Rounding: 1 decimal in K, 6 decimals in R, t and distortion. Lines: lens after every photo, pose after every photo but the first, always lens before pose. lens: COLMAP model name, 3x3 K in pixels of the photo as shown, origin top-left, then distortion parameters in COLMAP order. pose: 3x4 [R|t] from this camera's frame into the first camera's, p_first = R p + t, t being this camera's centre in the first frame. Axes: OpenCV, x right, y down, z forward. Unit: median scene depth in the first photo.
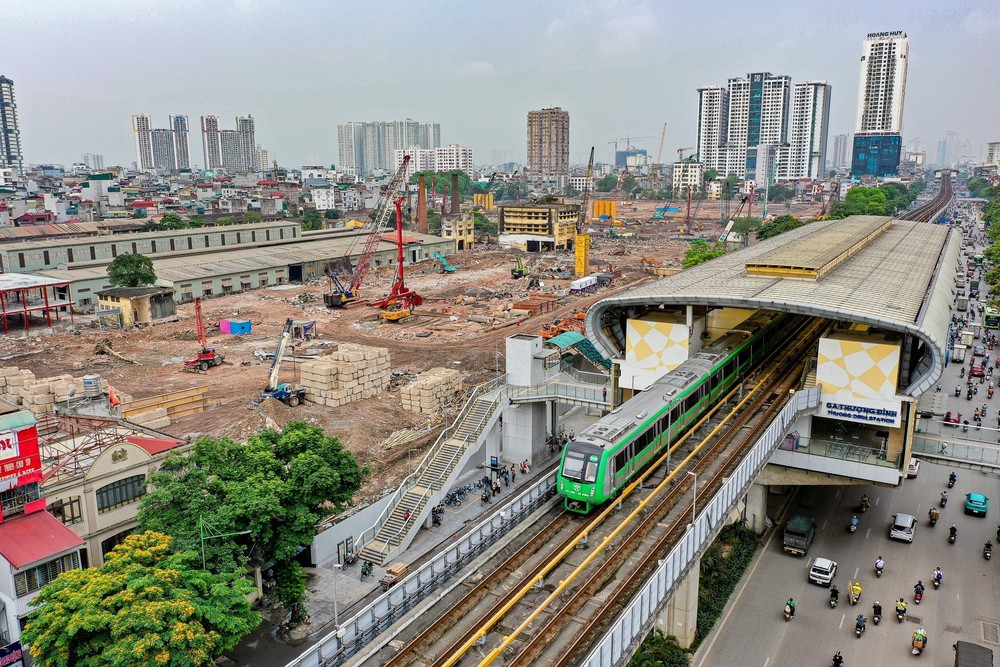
lens RADIAL K [[790.3, 0, 500.0], [0, 790.3, 333.5], [0, 0, 1]] dist [0.004029, -0.000913]
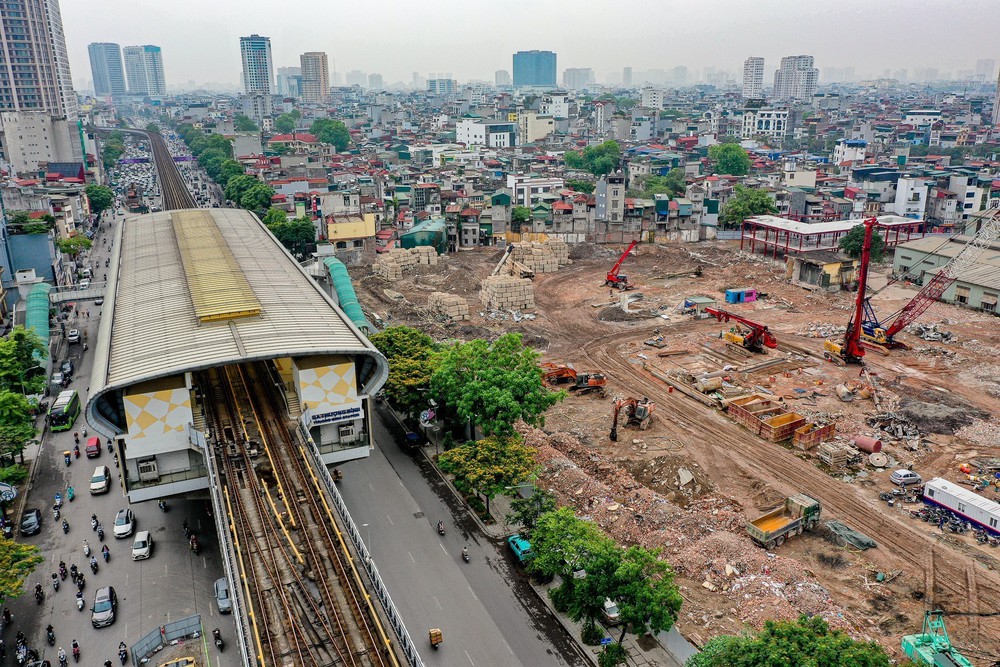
lens RADIAL K [[790.3, 0, 500.0], [0, 790.3, 333.5], [0, 0, 1]] dist [0.004029, -0.000913]
pose [[-0.581449, 0.258962, -0.771269, 0.594640], [-0.155852, 0.894981, 0.417994, -0.301945], [0.798516, 0.363246, -0.480026, 1.039393]]
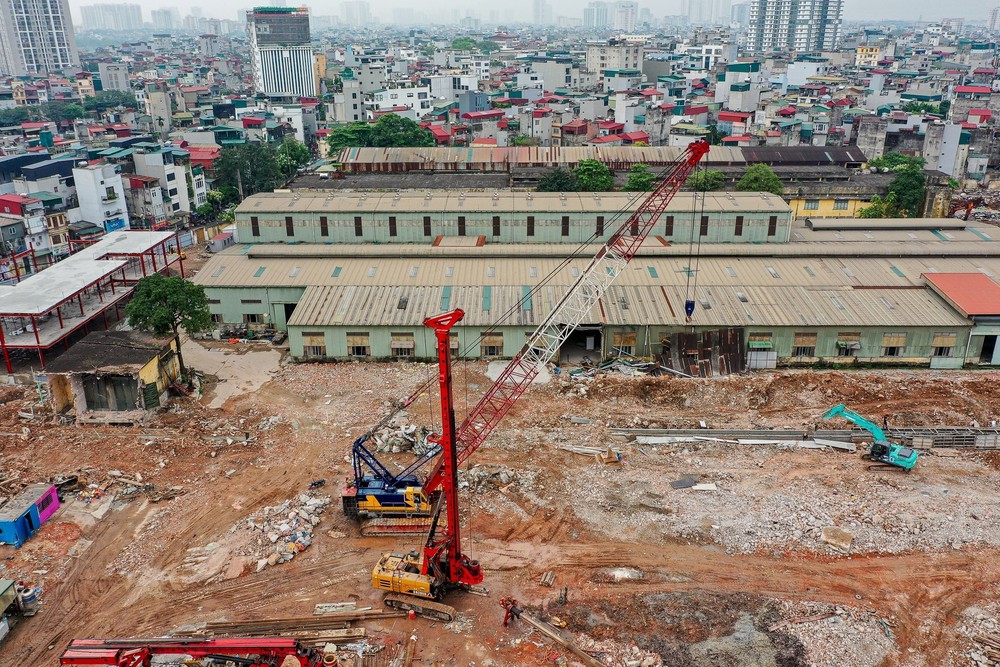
lens RADIAL K [[790.3, 0, 500.0], [0, 790.3, 333.5], [0, 0, 1]] dist [0.004029, -0.000913]
pose [[0.500359, 0.323144, -0.803255, 0.123022], [-0.179504, 0.946301, 0.268874, -0.233698], [0.847006, 0.009654, 0.531495, 0.799642]]
